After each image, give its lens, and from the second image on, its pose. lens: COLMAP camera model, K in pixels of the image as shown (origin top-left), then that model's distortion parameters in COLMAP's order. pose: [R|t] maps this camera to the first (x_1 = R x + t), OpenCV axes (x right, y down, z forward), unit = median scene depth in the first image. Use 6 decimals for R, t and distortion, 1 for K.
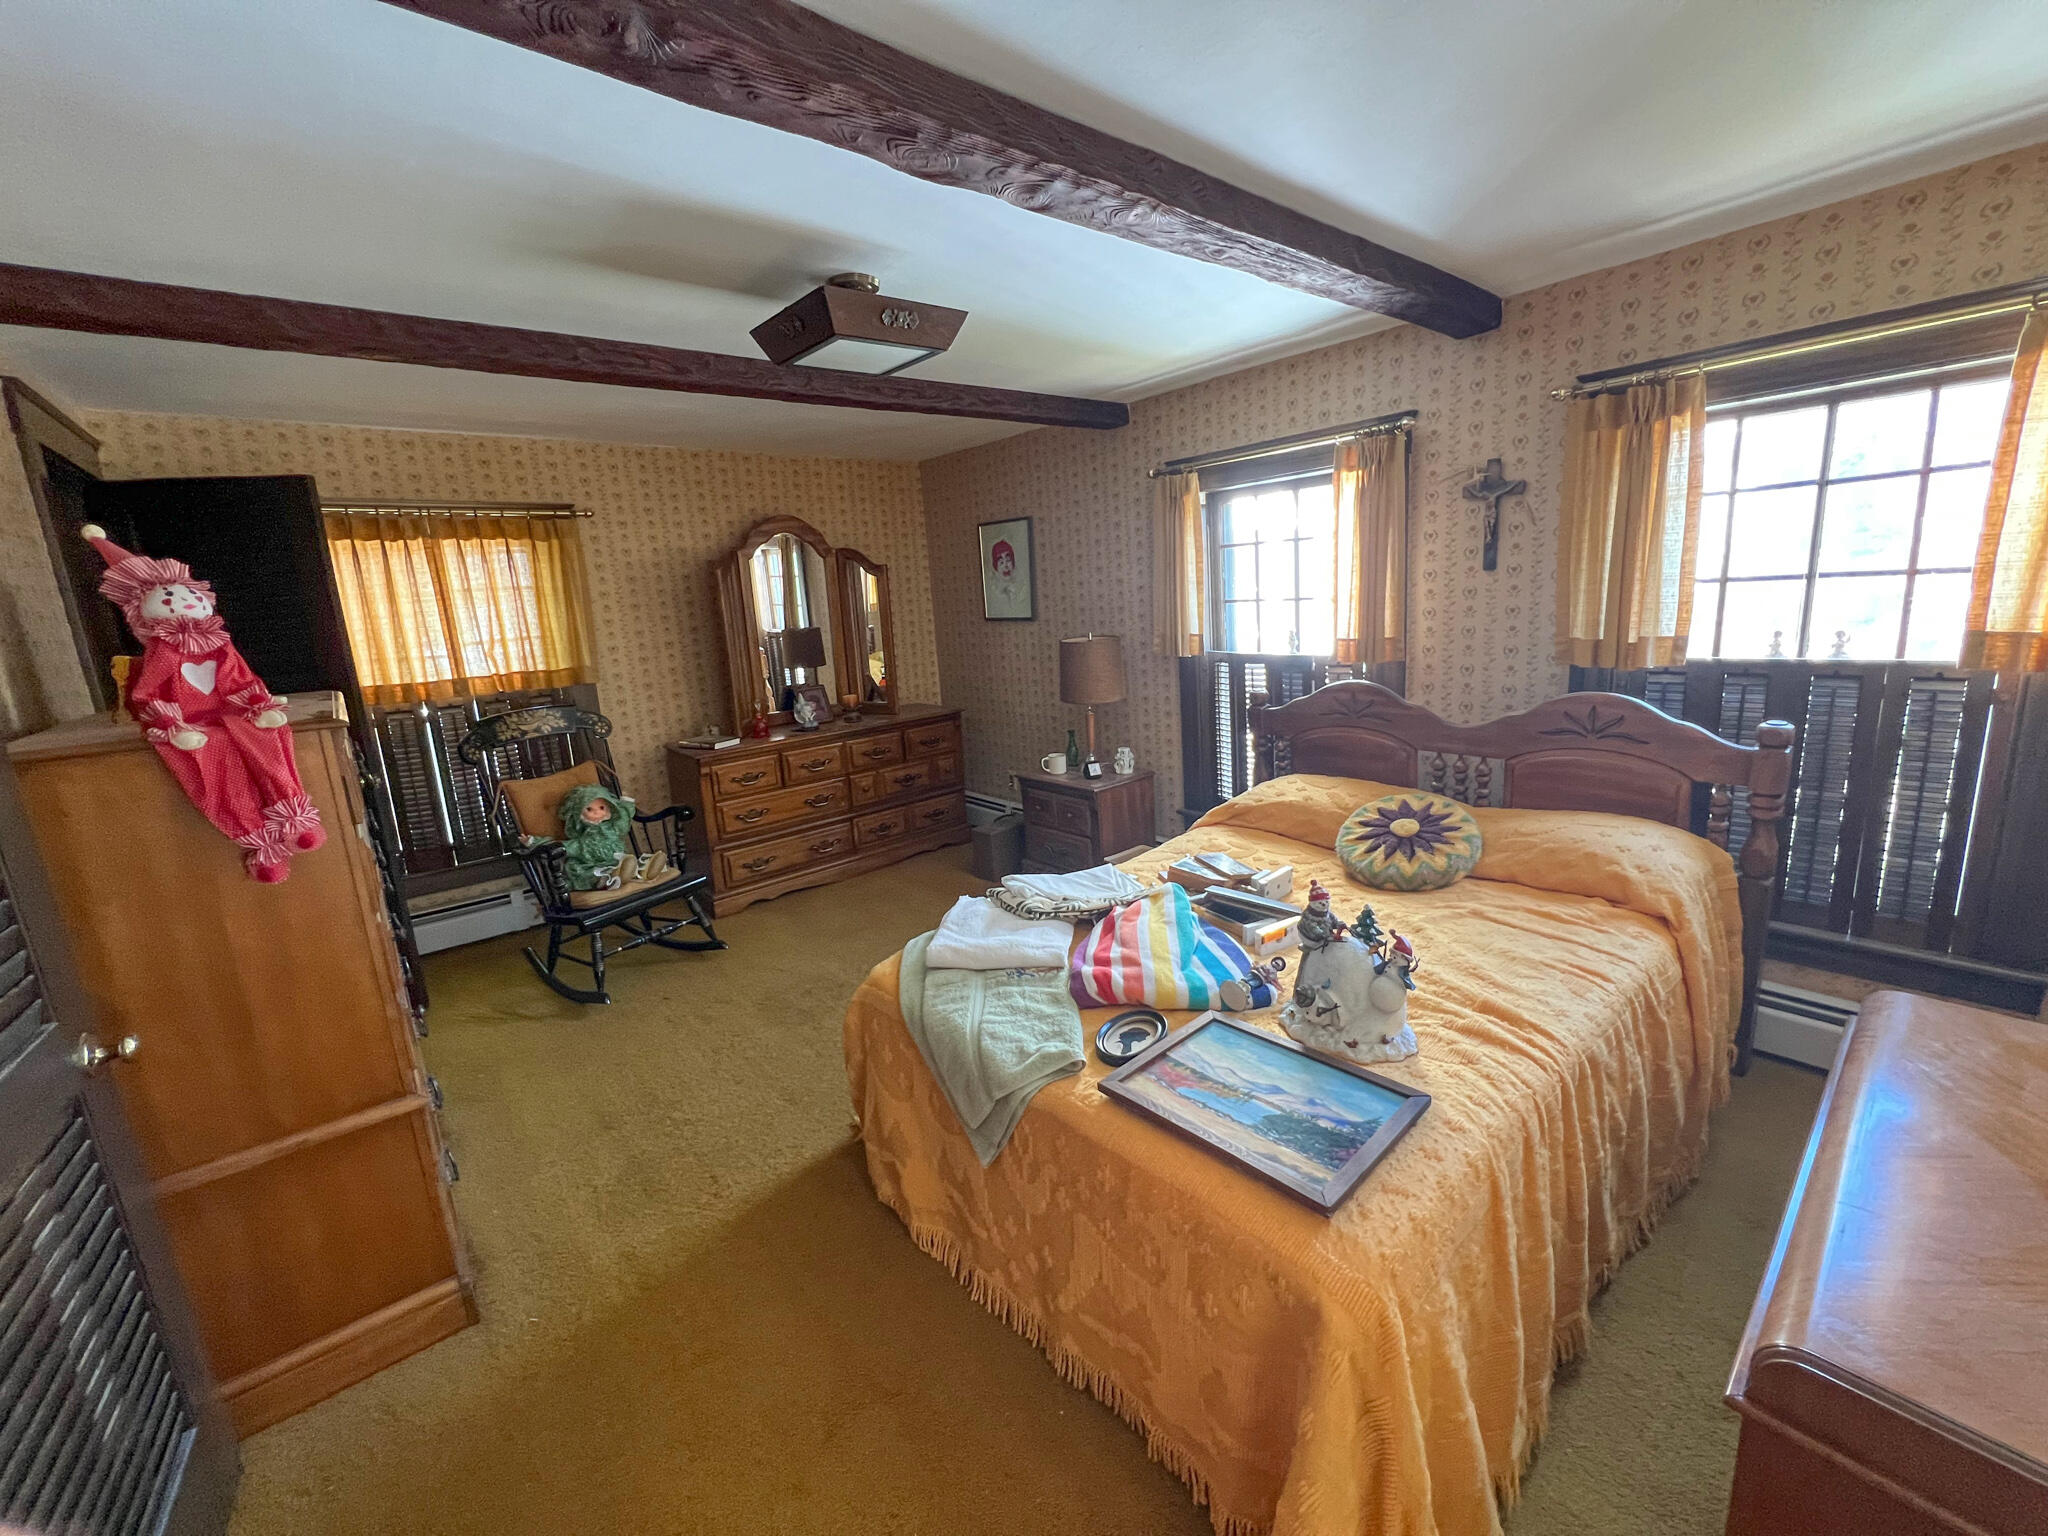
lens RADIAL K [[825.8, 0, 1022.4], [0, 825.8, 757.7], [0, 0, 1]] dist [0.000640, 0.000648]
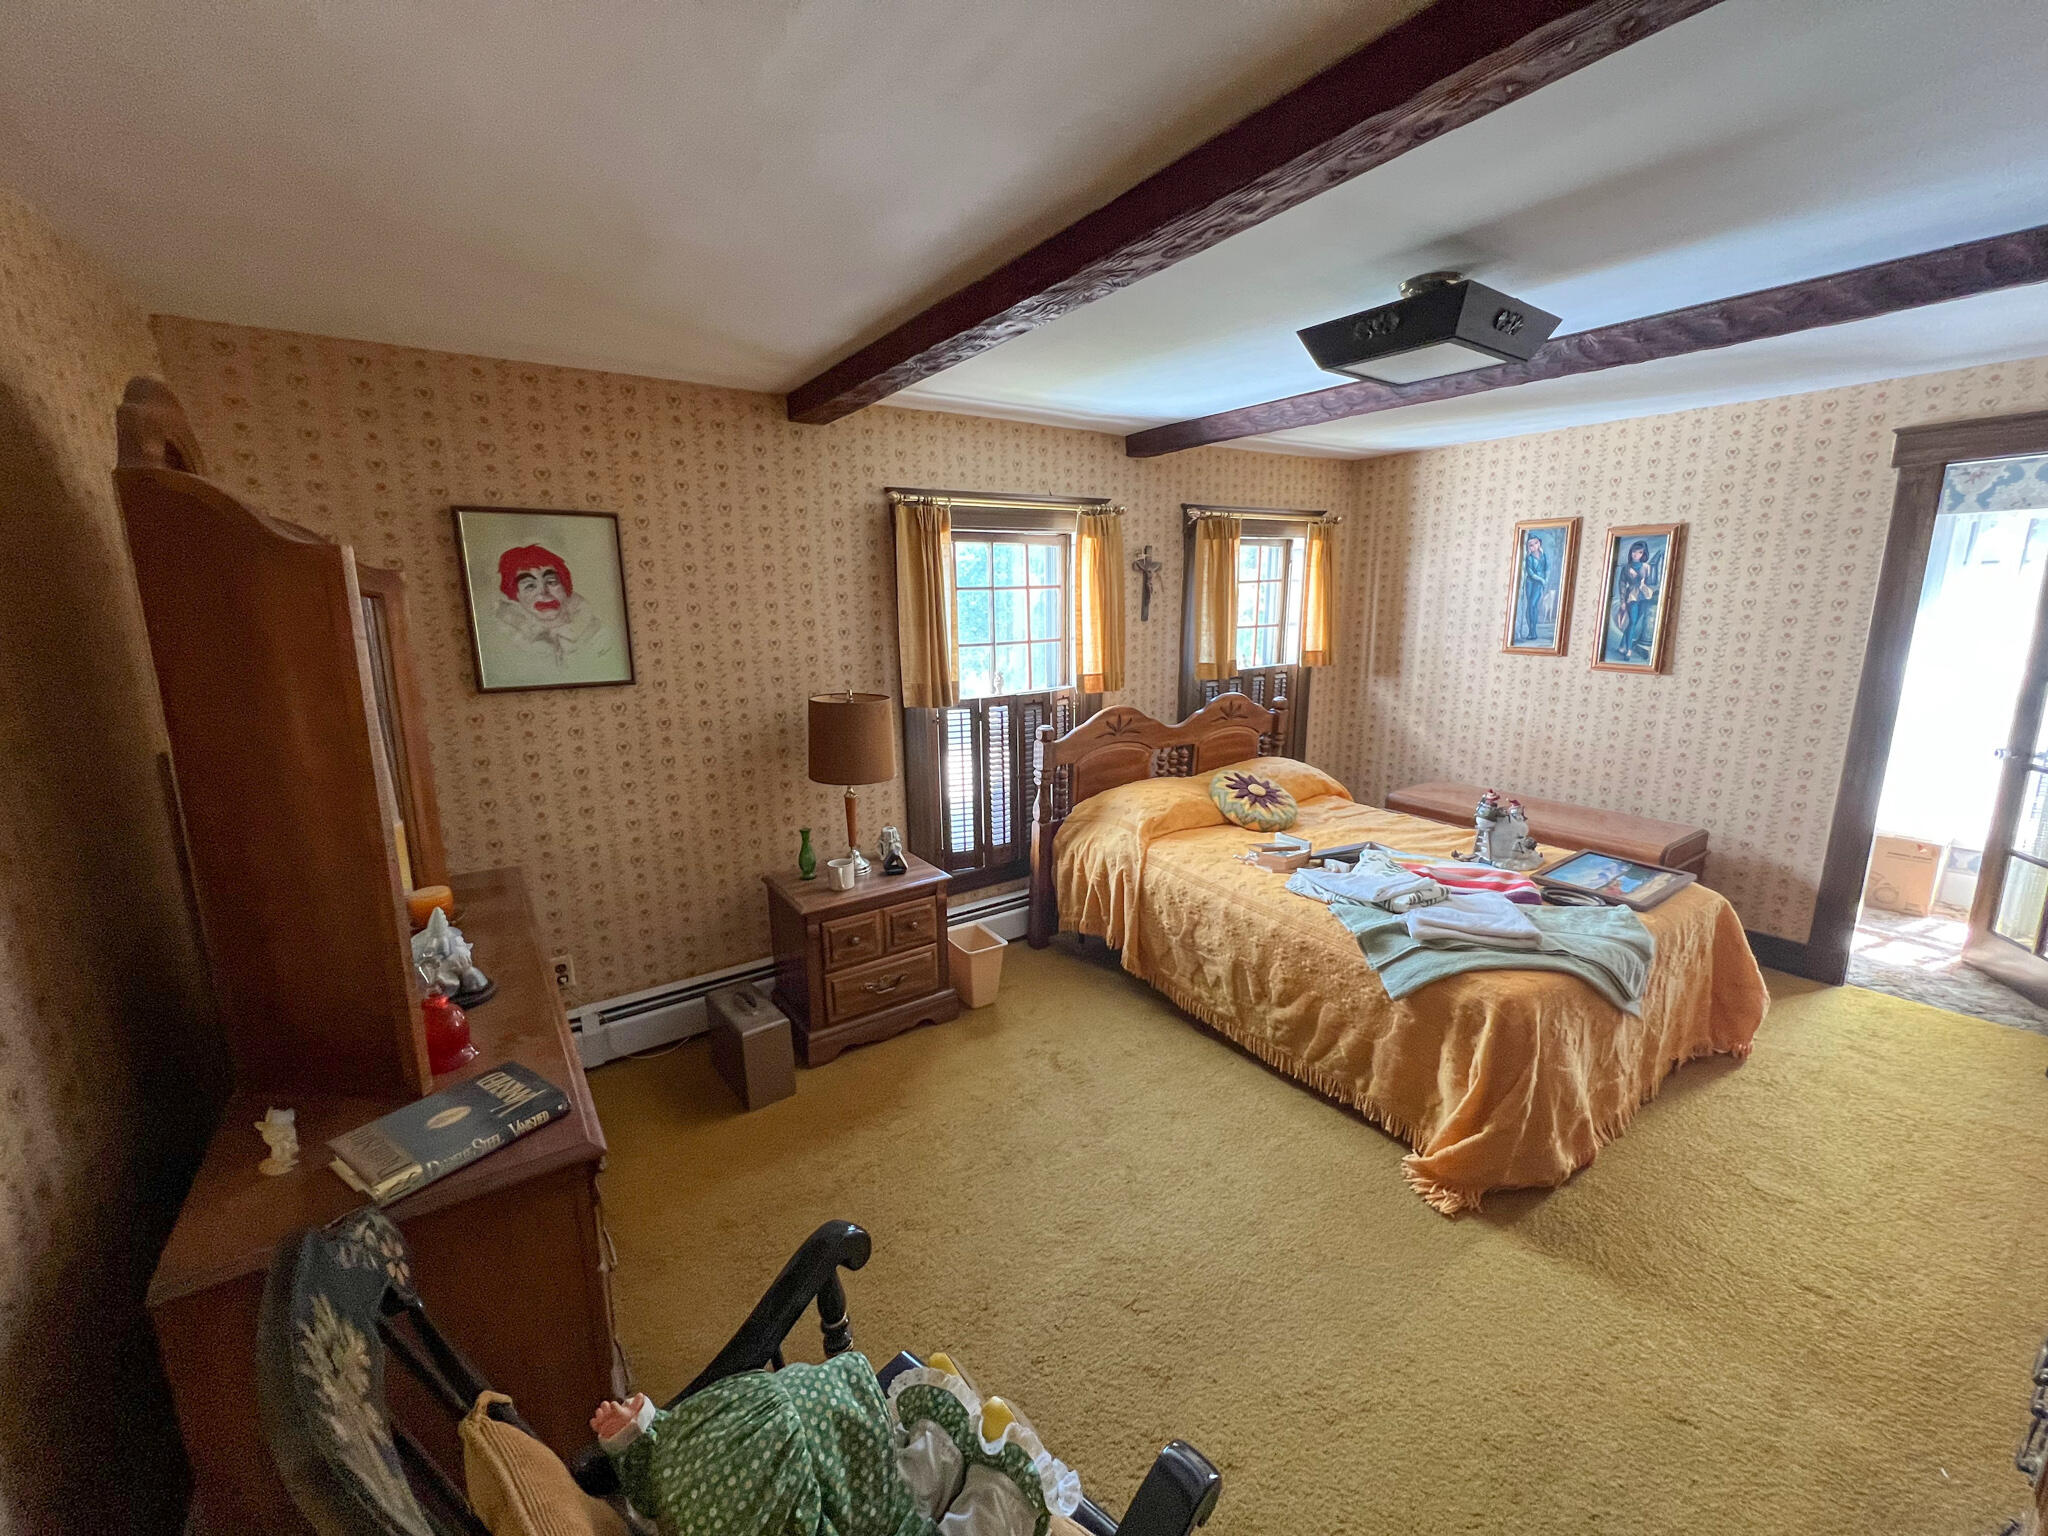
lens RADIAL K [[825.8, 0, 1022.6], [0, 825.8, 763.7], [0, 0, 1]] dist [0.000640, 0.000648]
pose [[0.108108, -0.147881, 0.983079, -0.635854], [0.203910, 0.971148, 0.123663, -0.142060], [-0.973002, 0.187091, 0.135144, 0.729765]]
